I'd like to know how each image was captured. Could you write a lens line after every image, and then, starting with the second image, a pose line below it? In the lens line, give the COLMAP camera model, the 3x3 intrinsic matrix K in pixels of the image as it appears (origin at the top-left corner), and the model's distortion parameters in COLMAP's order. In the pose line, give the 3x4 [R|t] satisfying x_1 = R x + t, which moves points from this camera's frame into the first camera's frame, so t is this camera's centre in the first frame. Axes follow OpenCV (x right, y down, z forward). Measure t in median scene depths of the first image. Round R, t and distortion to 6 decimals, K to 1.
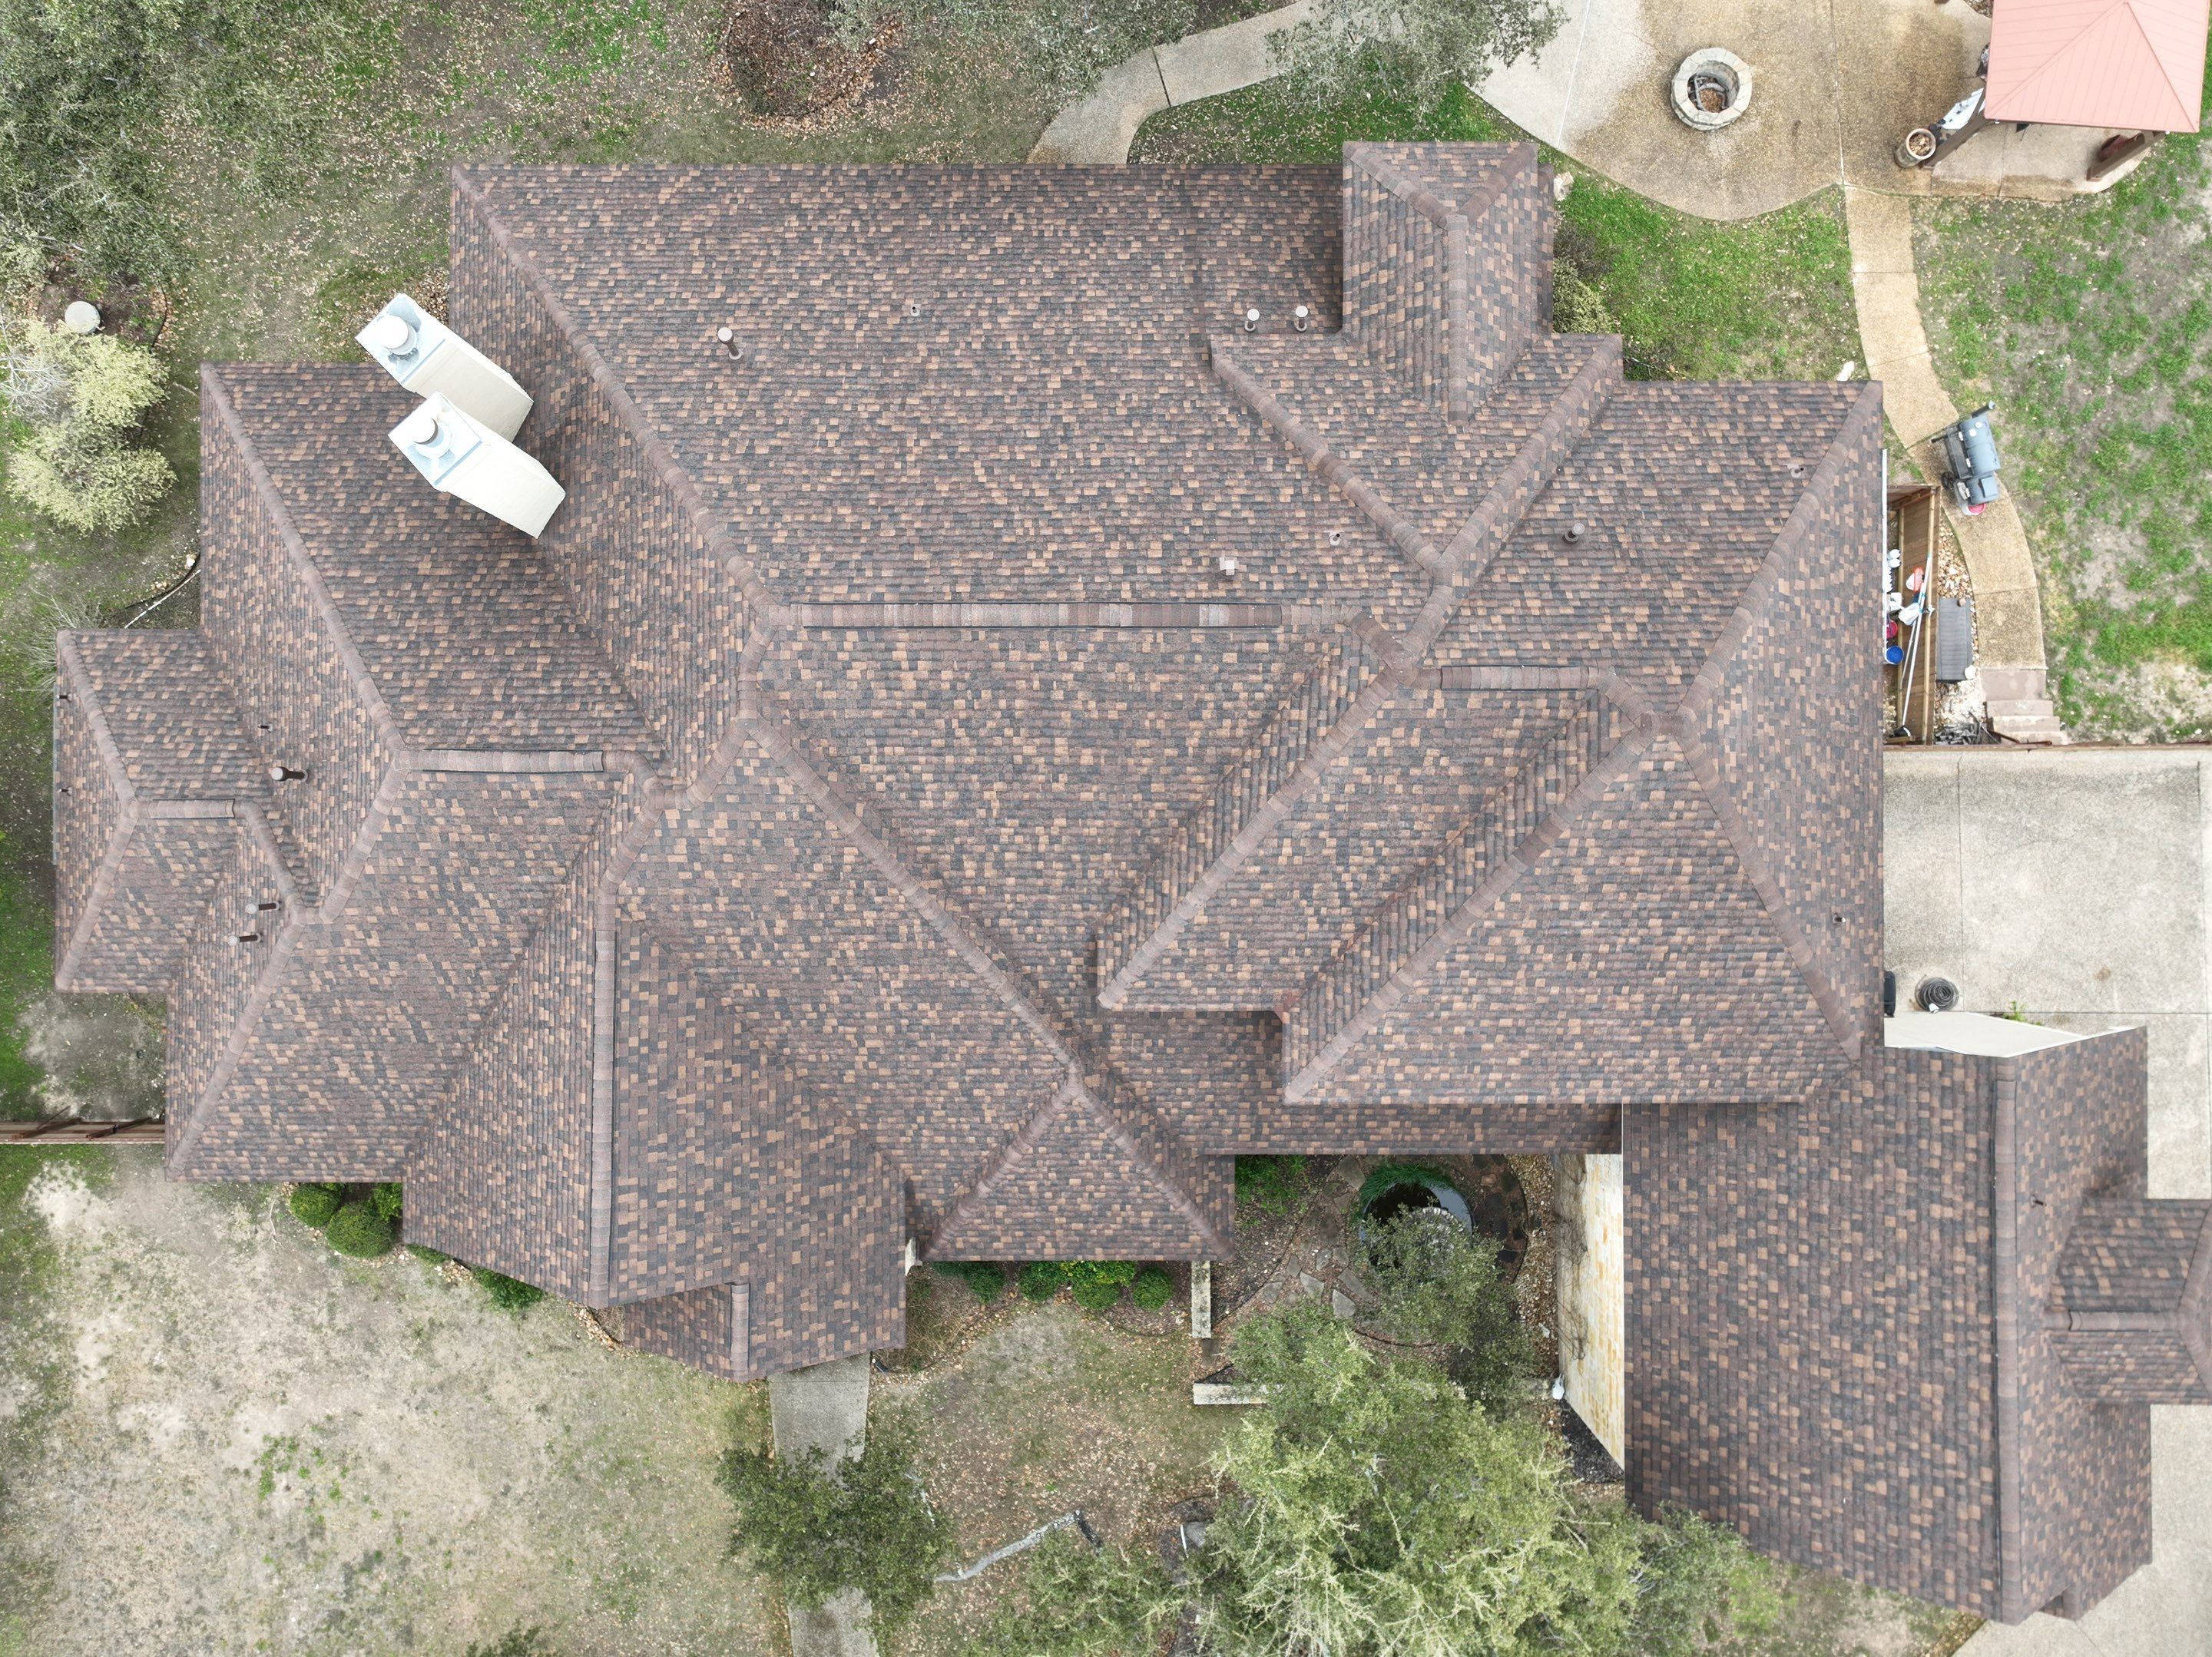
lens RADIAL K [[1558.6, 0, 1107.8], [0, 1558.6, 820.9], [0, 0, 1]] dist [0.006219, 0.002067]
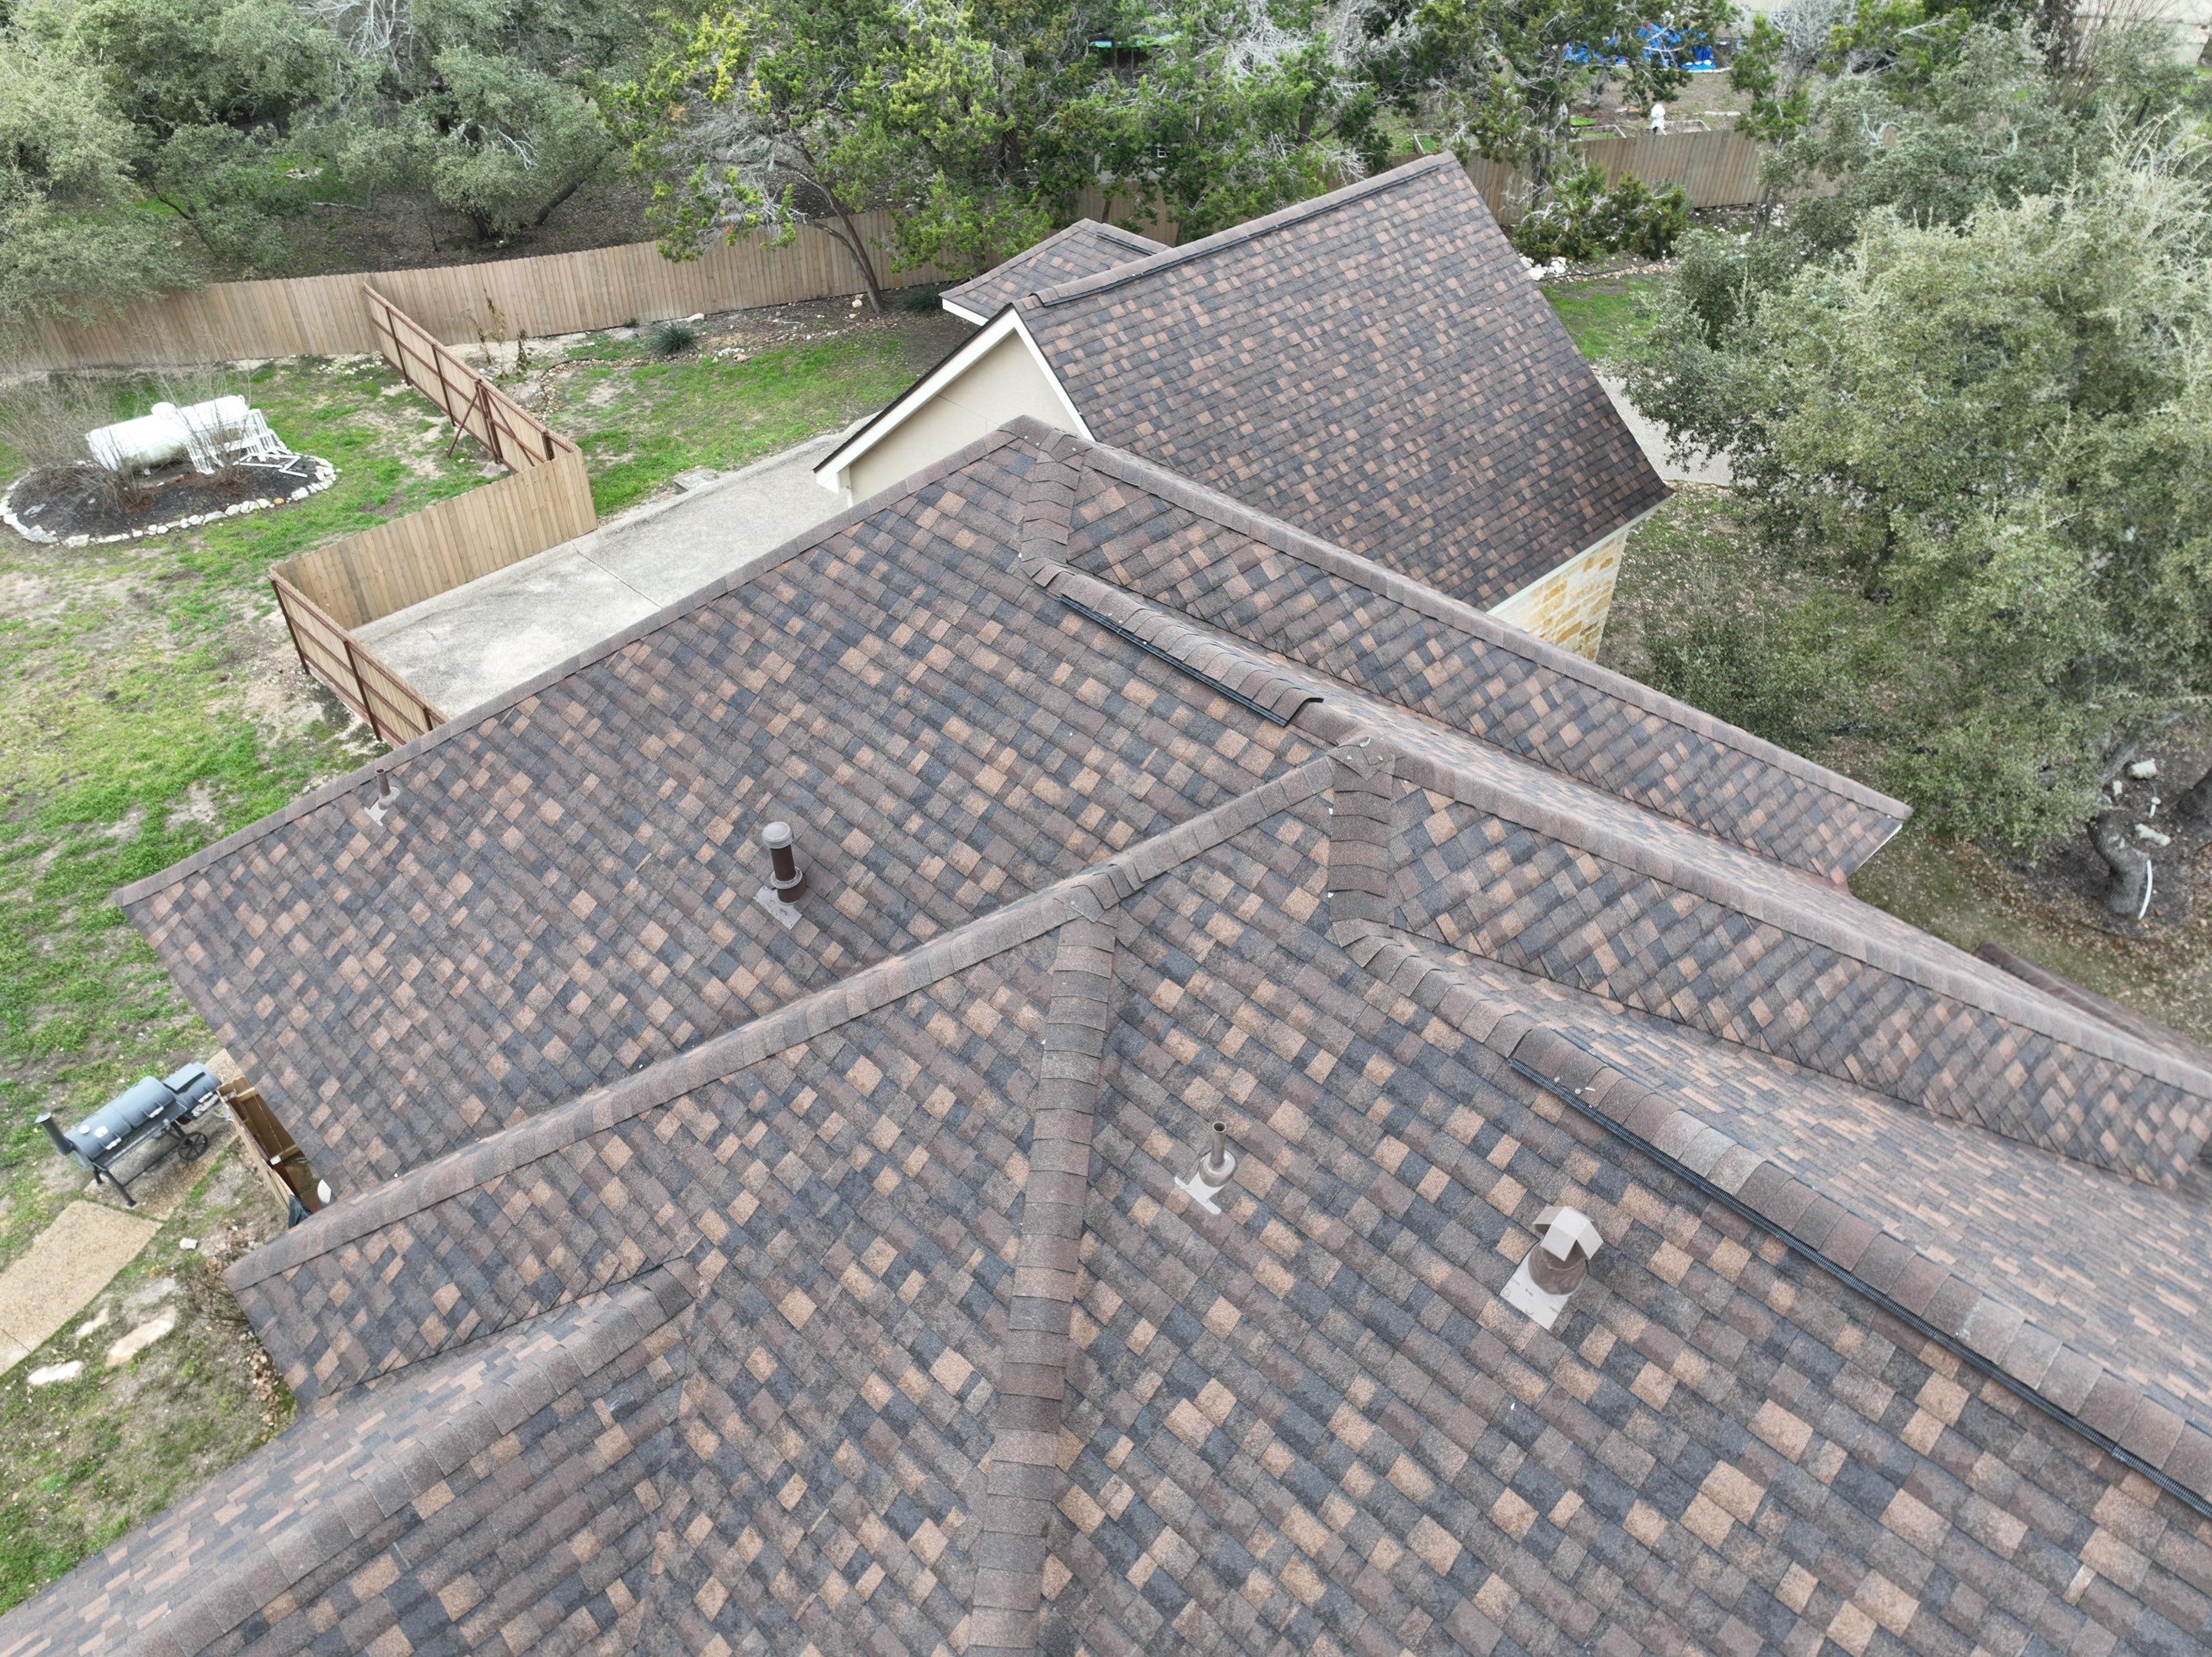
lens RADIAL K [[1561.9, 0, 1107.5], [0, 1561.9, 822.3], [0, 0, 1]] dist [0.002730, 0.011529]
pose [[-0.701579, -0.457491, 0.546341, 0.009726], [0.712448, -0.434905, 0.550705, -0.331770], [-0.014337, 0.775603, 0.631059, 0.683457]]
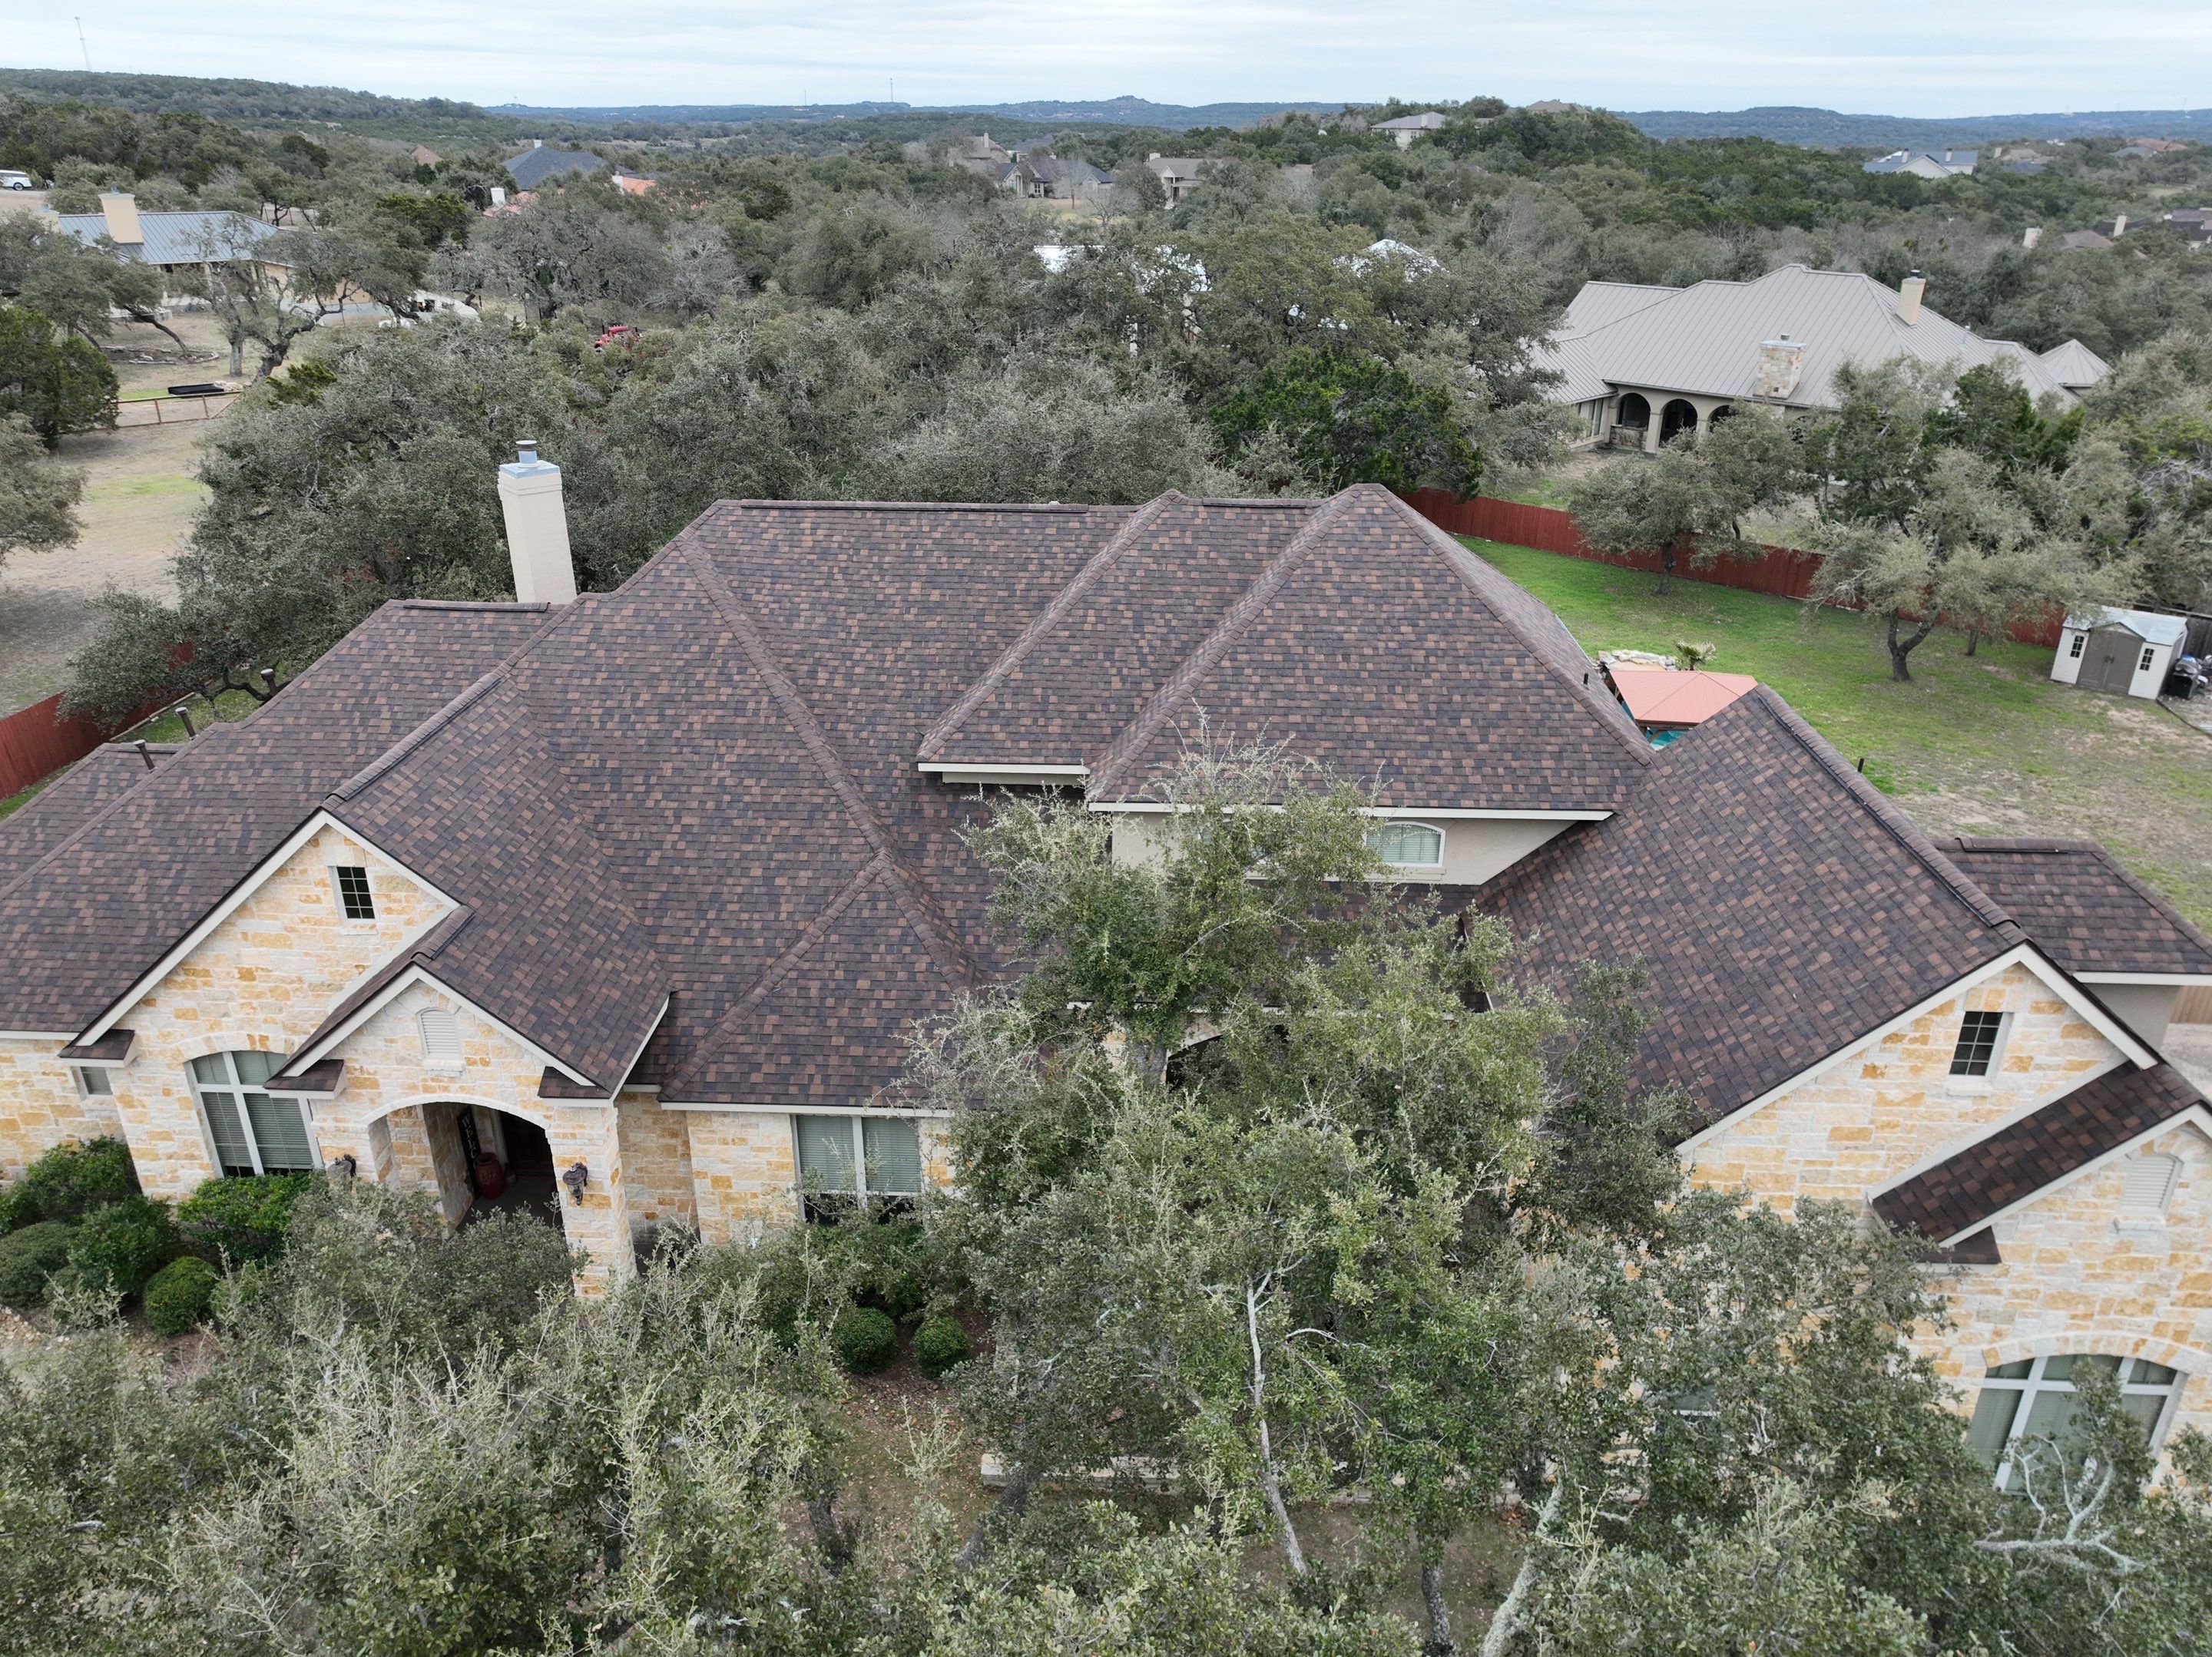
lens RADIAL K [[1558.6, 0, 1108.1], [0, 1558.6, 823.0], [0, 0, 1]] dist [0.003696, 0.009374]
pose [[0.999191, 0.020304, -0.034724, 0.165474], [-0.040033, 0.417644, -0.907728, 1.118369], [-0.003929, 0.908384, 0.418119, 0.618215]]
